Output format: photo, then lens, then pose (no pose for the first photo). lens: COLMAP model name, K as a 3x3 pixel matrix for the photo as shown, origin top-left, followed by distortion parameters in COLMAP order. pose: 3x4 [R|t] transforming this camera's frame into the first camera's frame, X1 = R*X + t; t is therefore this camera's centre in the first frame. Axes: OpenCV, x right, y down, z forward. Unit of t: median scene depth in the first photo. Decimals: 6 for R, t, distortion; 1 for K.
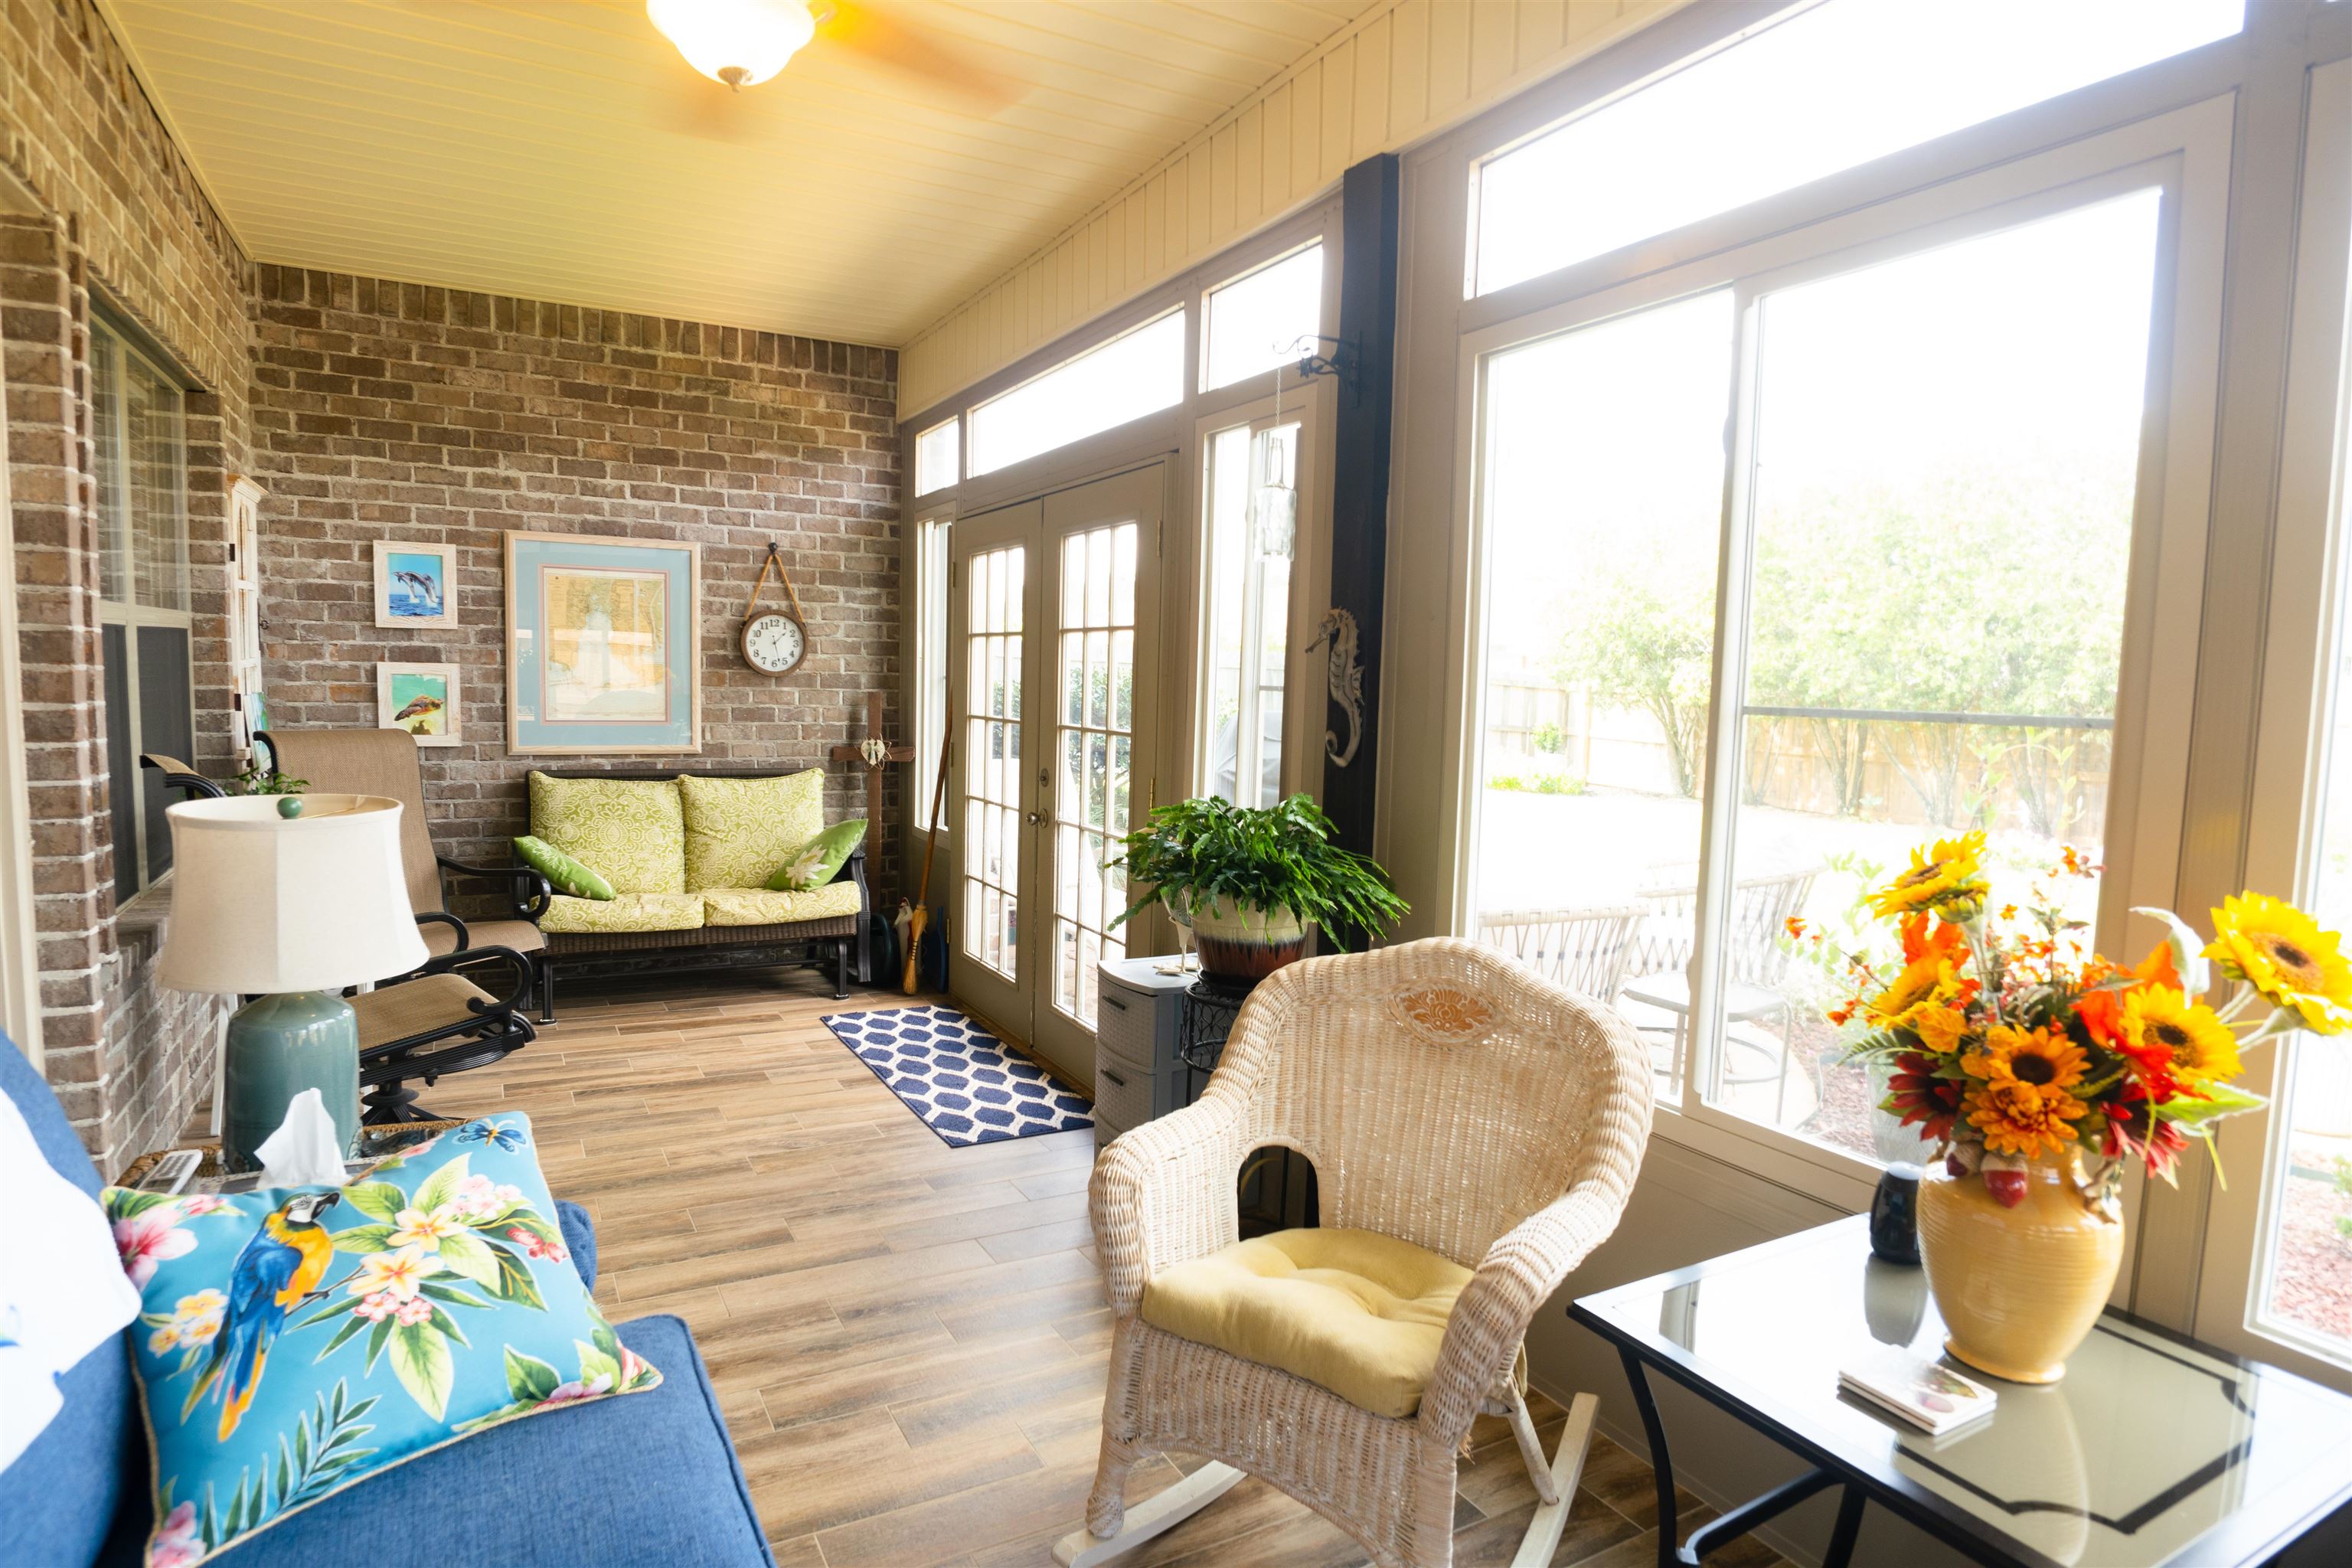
lens RADIAL K [[1255.9, 0, 1176.0], [0, 1255.9, 784.0], [0, 0, 1]] dist [-0.046098, 0.012984]
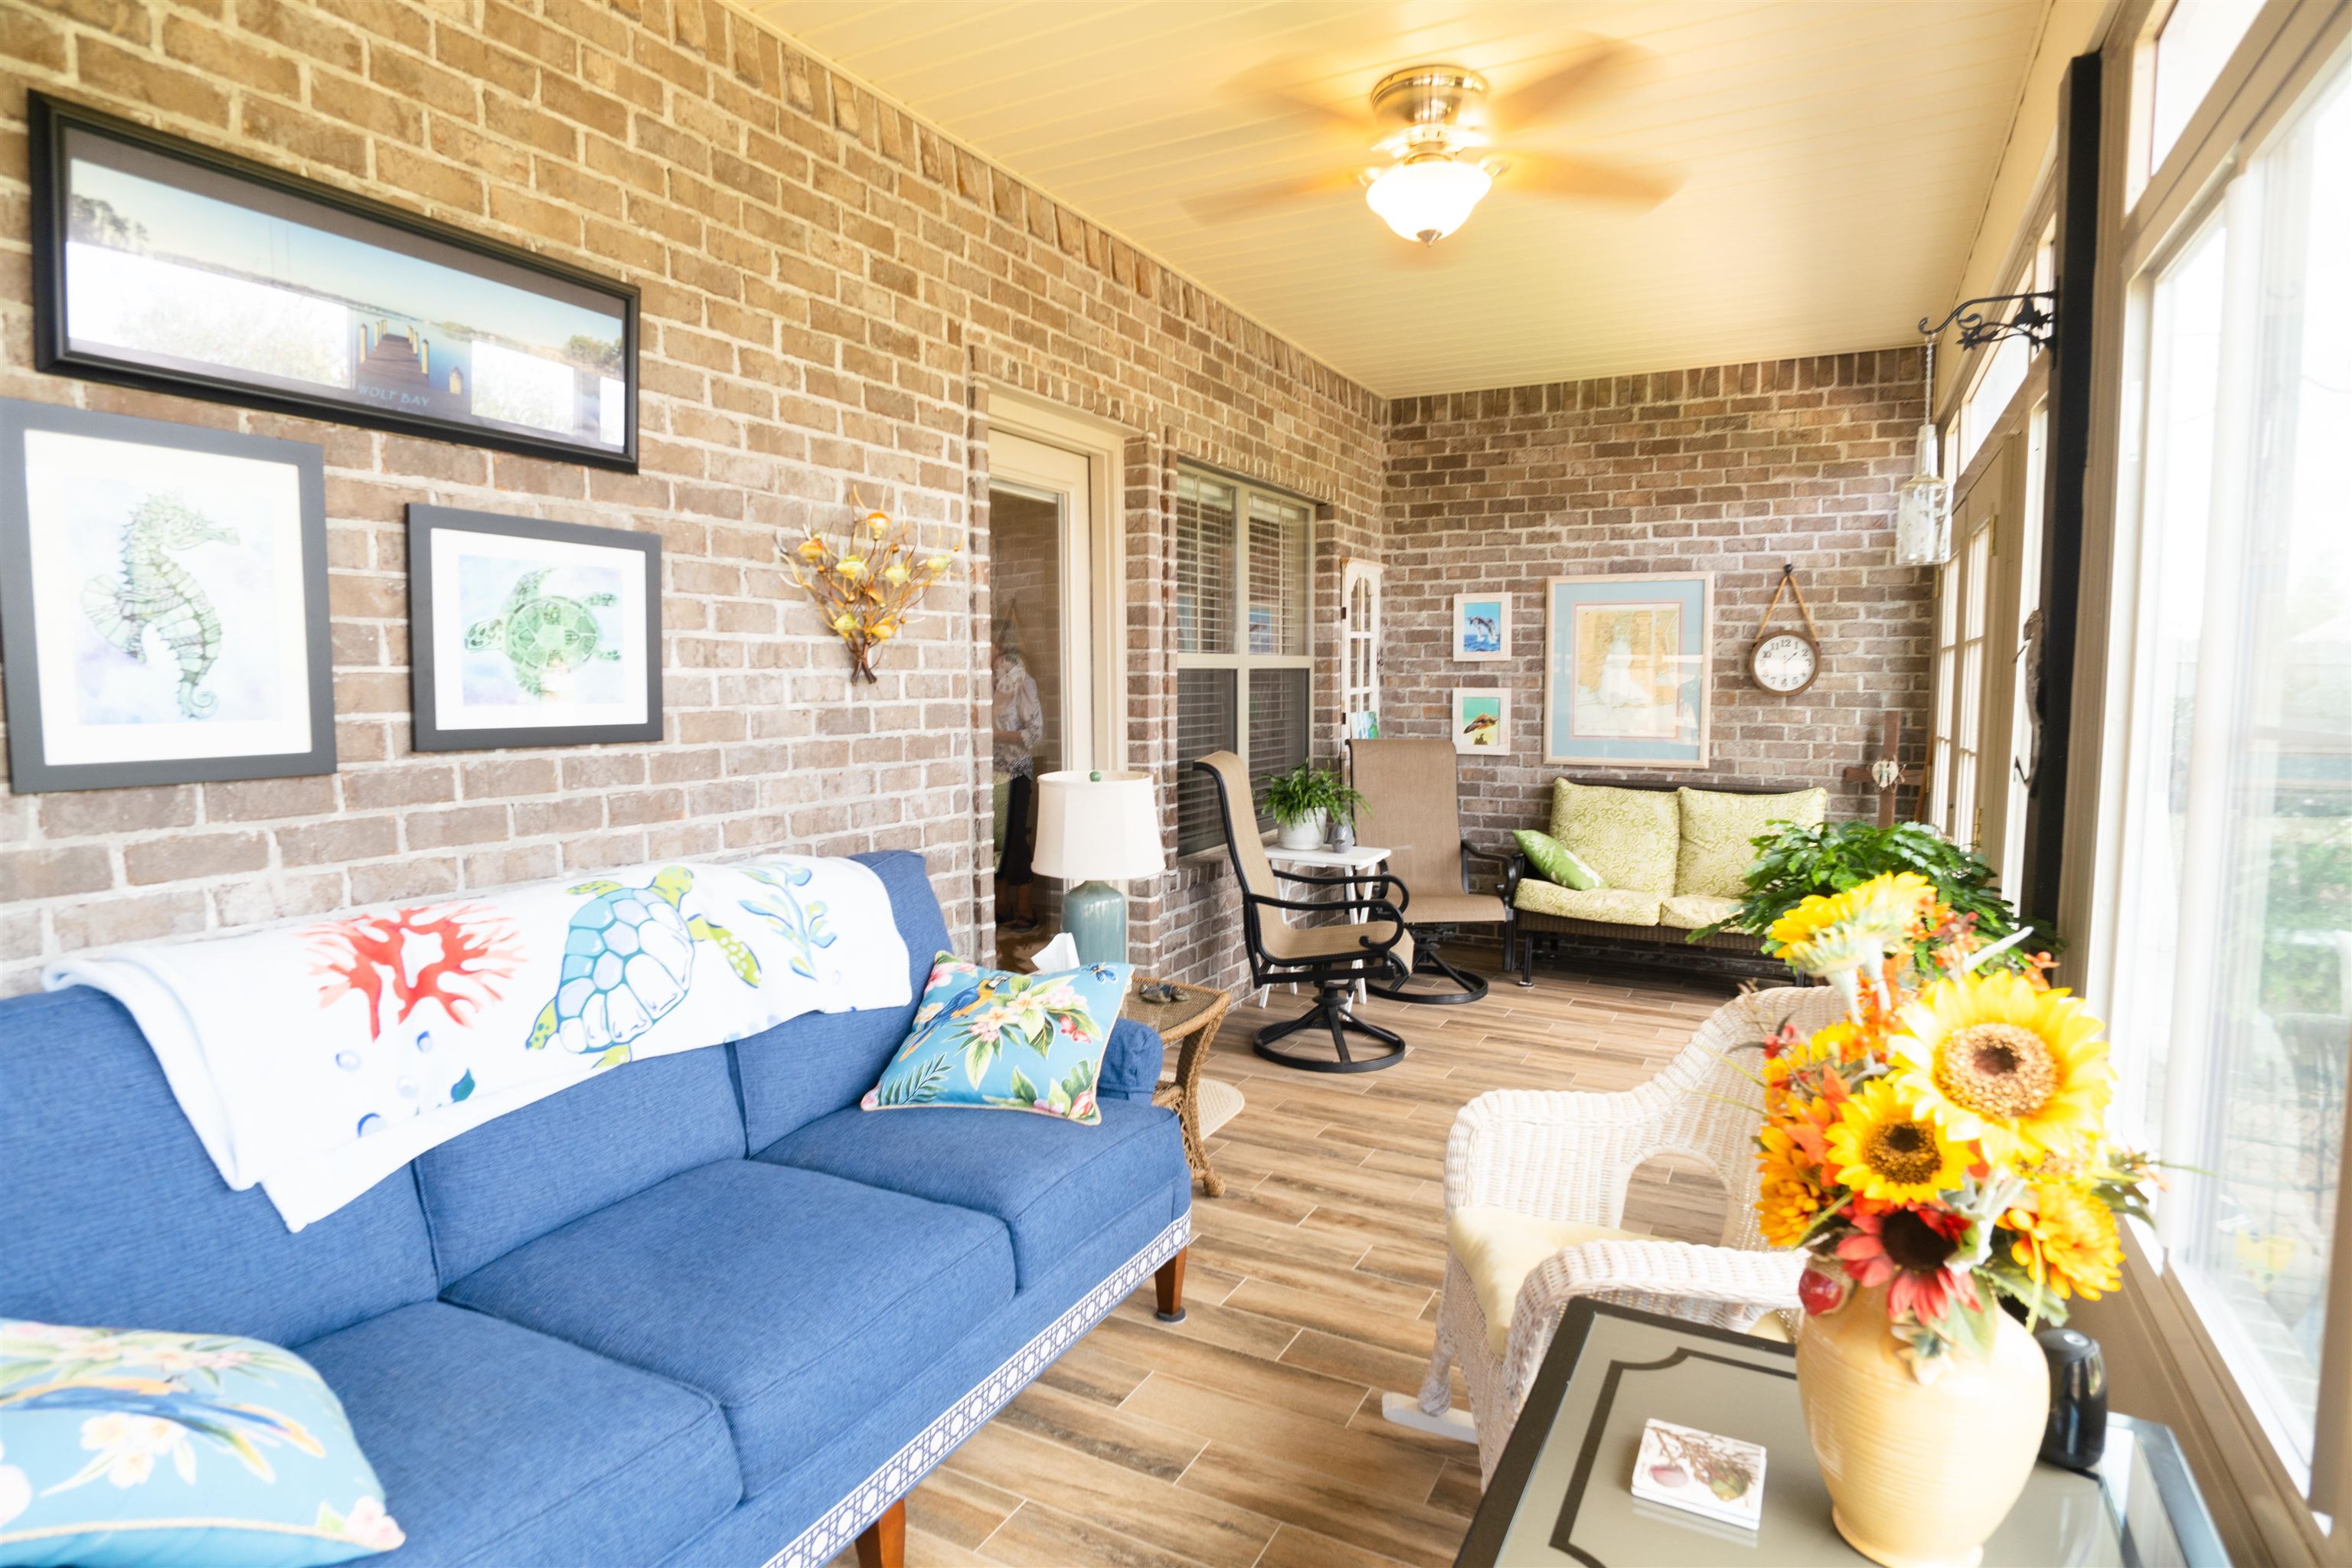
lens RADIAL K [[1255.9, 0, 1176.0], [0, 1255.9, 784.0], [0, 0, 1]] dist [-0.046098, 0.012984]
pose [[0.545495, 0.044050, -0.836955, 0.284678], [-0.057269, 0.998243, 0.015213, -0.001611], [0.836155, 0.039633, 0.547059, 0.040438]]
